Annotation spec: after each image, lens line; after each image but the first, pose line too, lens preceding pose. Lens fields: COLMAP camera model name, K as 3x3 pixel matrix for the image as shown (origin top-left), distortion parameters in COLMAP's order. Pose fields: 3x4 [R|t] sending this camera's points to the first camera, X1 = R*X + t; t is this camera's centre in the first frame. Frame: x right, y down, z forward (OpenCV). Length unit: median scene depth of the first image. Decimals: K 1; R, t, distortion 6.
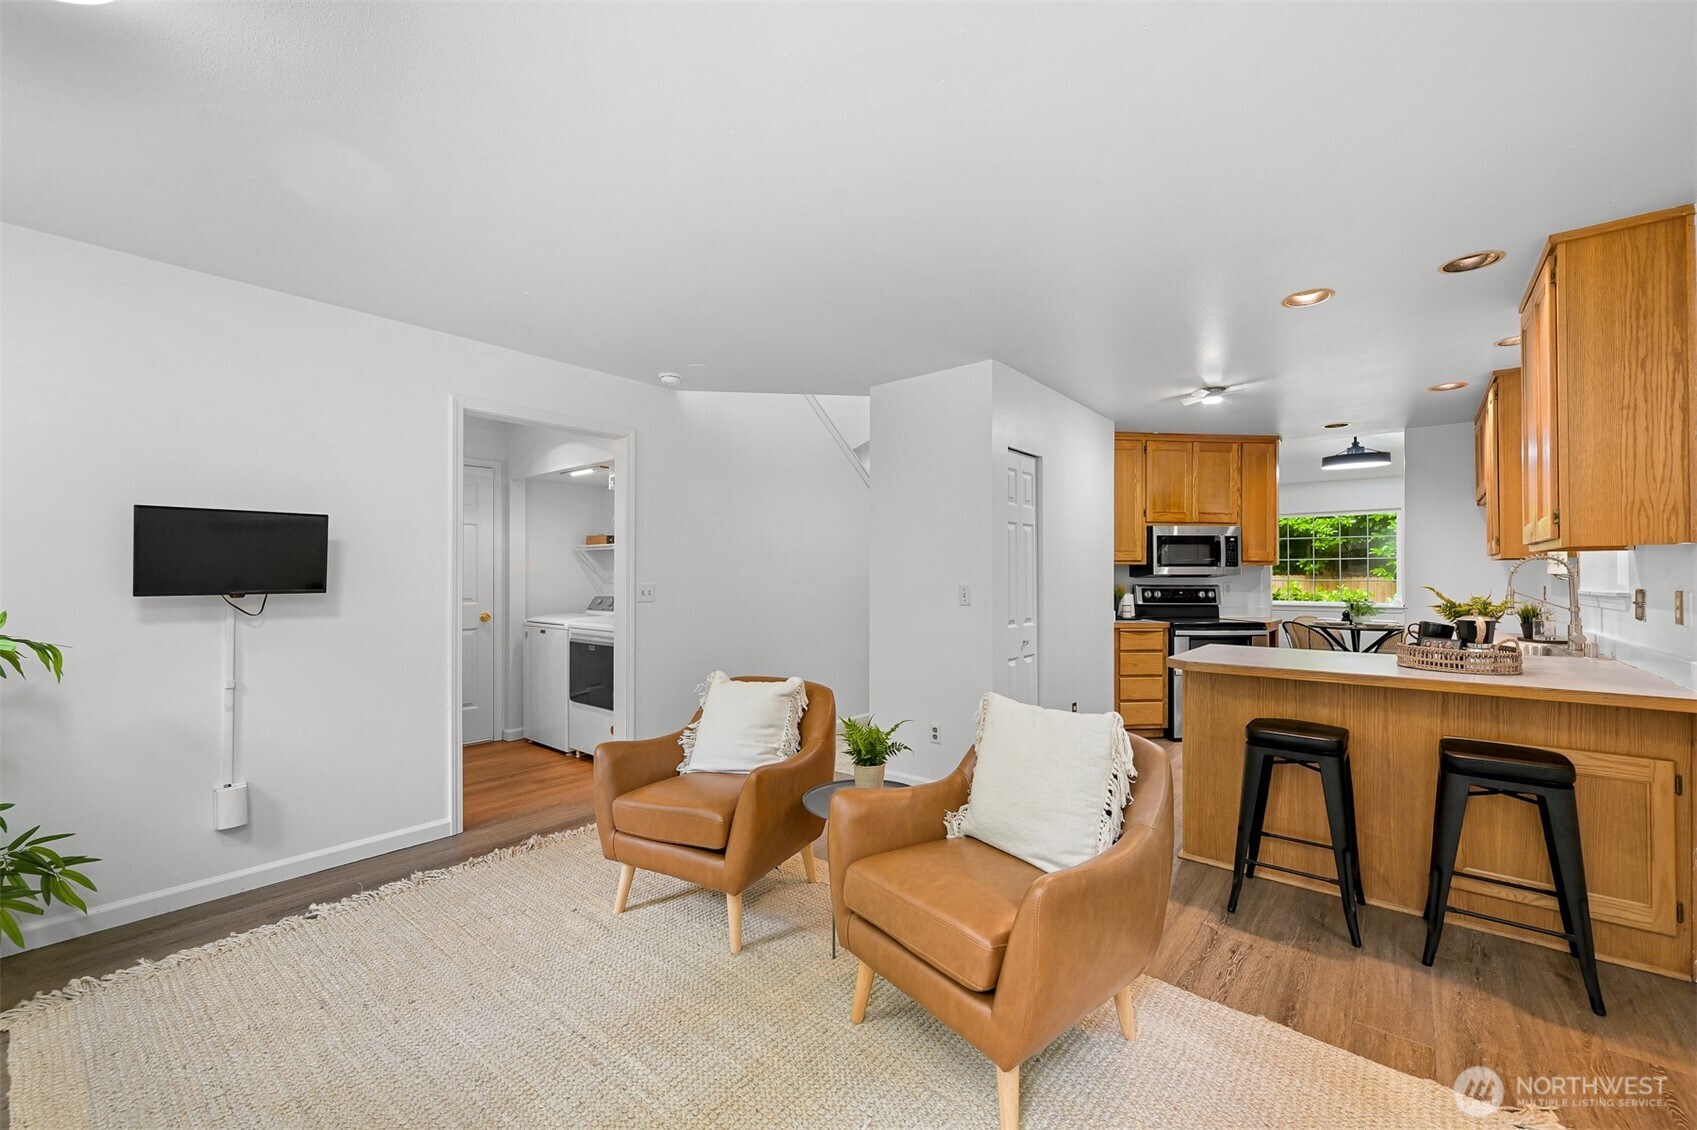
lens RADIAL K [[666.1, 0, 858.3], [0, 666.1, 568.9], [0, 0, 1]] dist [0.000868, 0.000159]
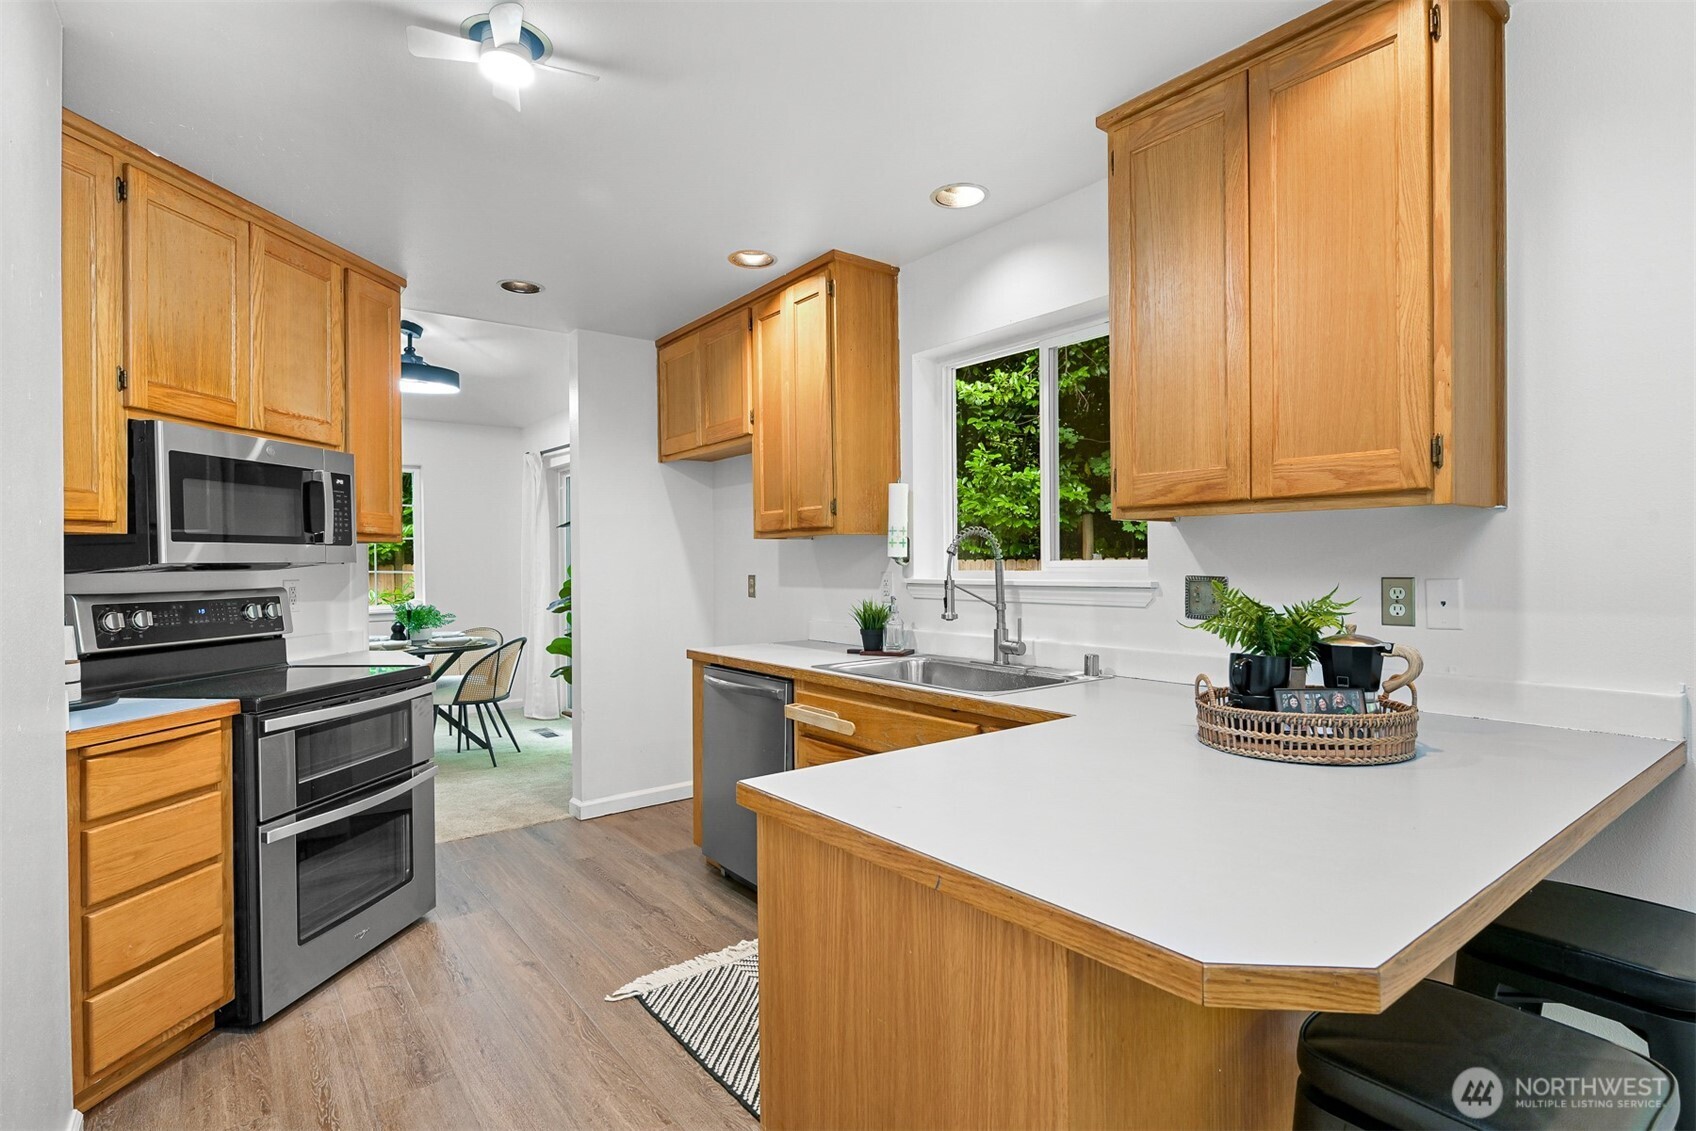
lens RADIAL K [[846.9, 0, 847.8], [0, 846.9, 562.7], [0, 0, 1]] dist [0.002676, 0.000553]
pose [[0.222760, -0.006349, 0.974853, 0.095922], [0.000108, 0.999979, 0.006488, 0.005041], [-0.974873, -0.001340, 0.222756, 0.551762]]
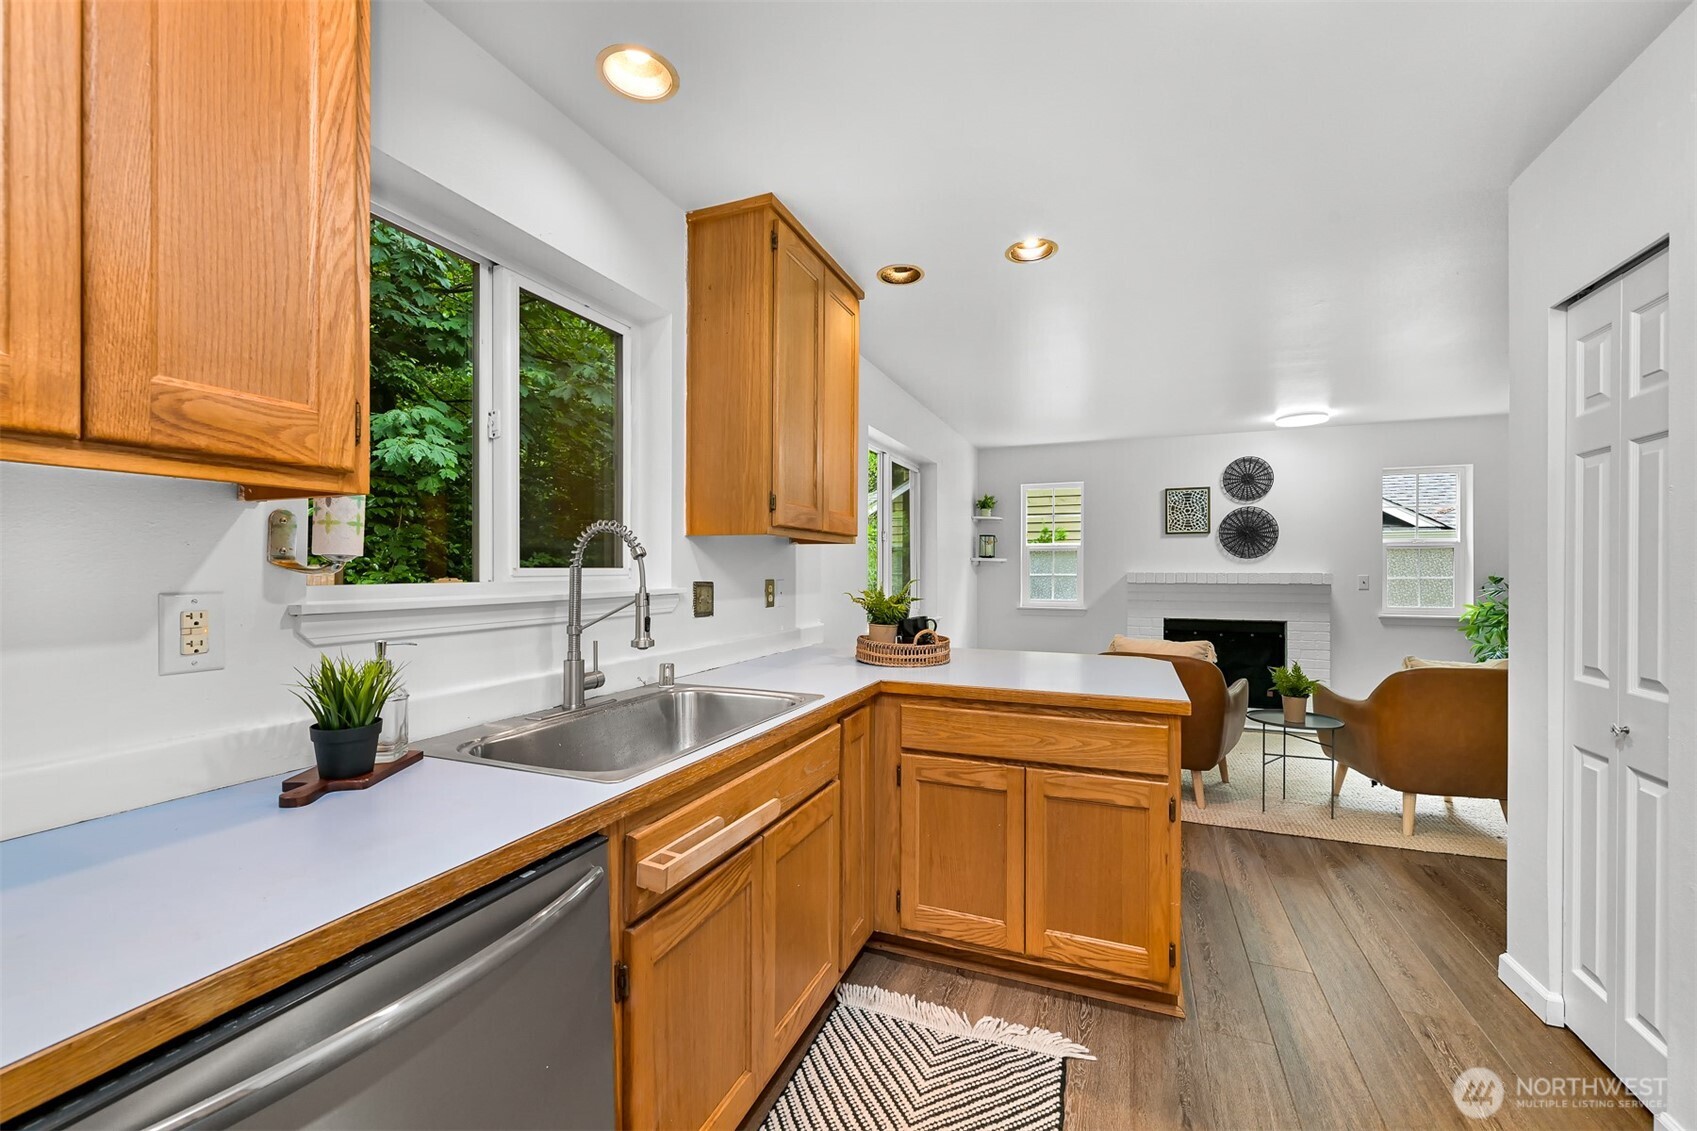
lens RADIAL K [[666.1, 0, 858.3], [0, 666.1, 569.4], [0, 0, 1]] dist [0.000868, 0.000159]
pose [[-0.951298, -0.001613, -0.308268, 0.600413], [0.000846, 0.999969, -0.007844, 0.010578], [0.308271, -0.007723, -0.951267, 0.910229]]
